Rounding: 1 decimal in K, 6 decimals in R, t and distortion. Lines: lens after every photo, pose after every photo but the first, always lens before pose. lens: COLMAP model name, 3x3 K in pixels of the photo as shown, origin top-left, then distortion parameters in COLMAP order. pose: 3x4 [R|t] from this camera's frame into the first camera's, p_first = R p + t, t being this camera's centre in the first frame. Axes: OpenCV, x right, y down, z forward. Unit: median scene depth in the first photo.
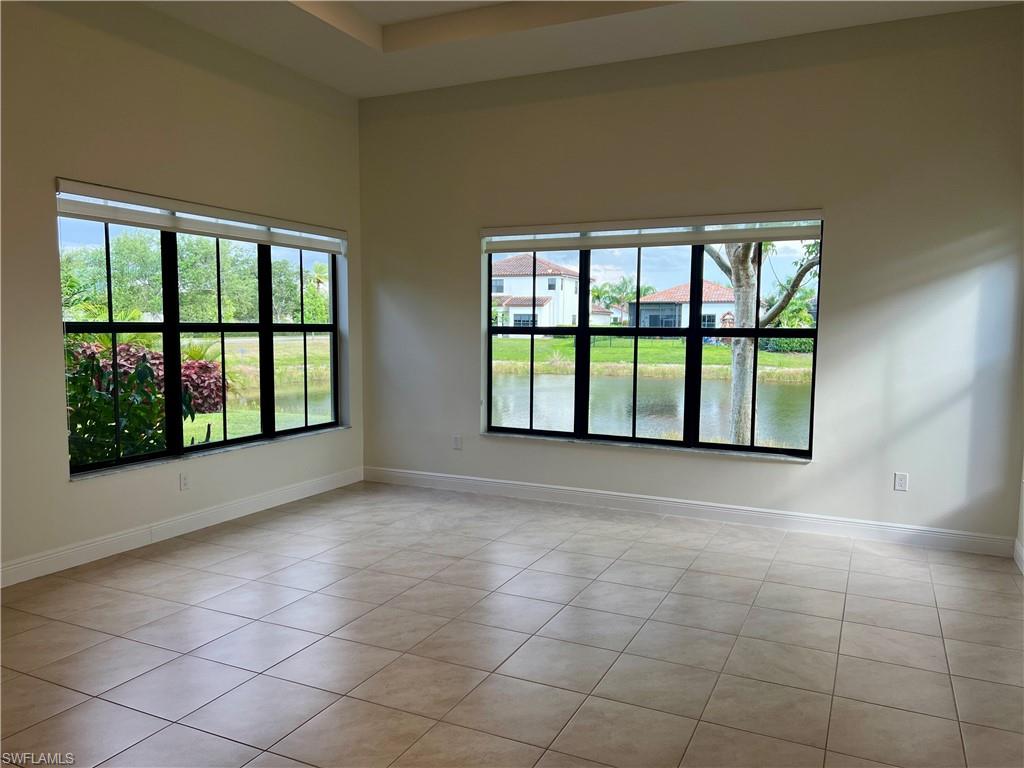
lens RADIAL K [[775.5, 0, 502.6], [0, 775.5, 386.5], [0, 0, 1]] dist [0.054105, -0.036692]
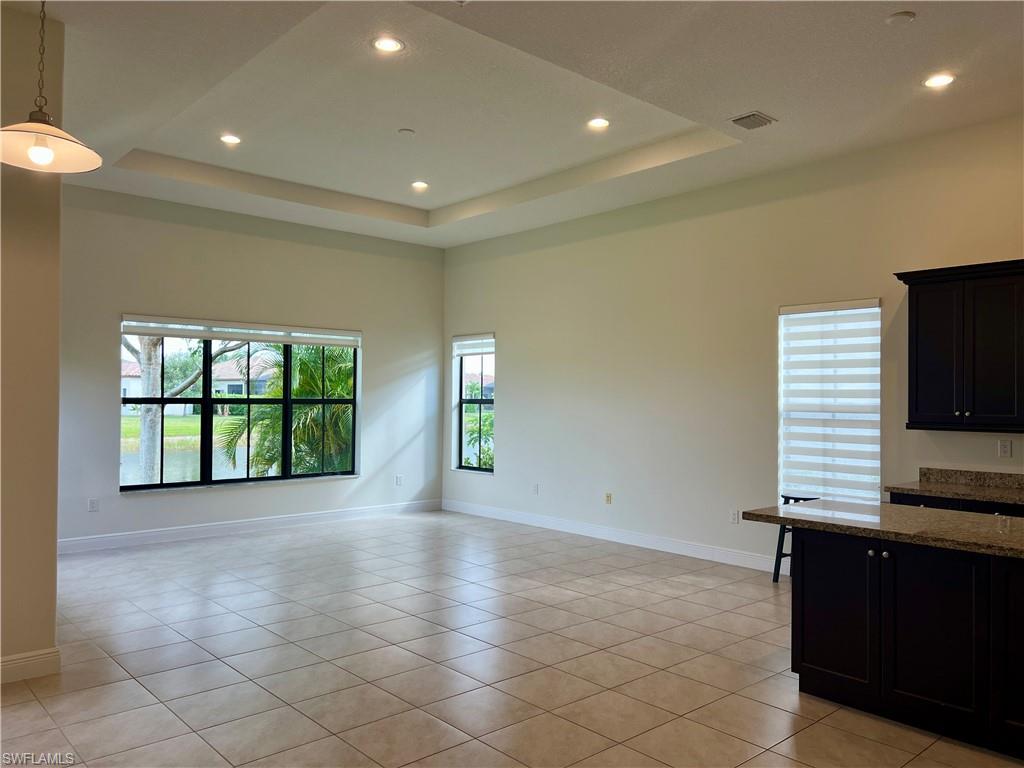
lens RADIAL K [[775.5, 0, 511.5], [0, 775.5, 390.6], [0, 0, 1]] dist [0.054105, -0.036692]
pose [[0.381681, 0.003094, 0.924289, -1.065214], [0.071573, 0.996893, -0.032893, -0.011173], [-0.921519, 0.078708, 0.380274, 0.028814]]
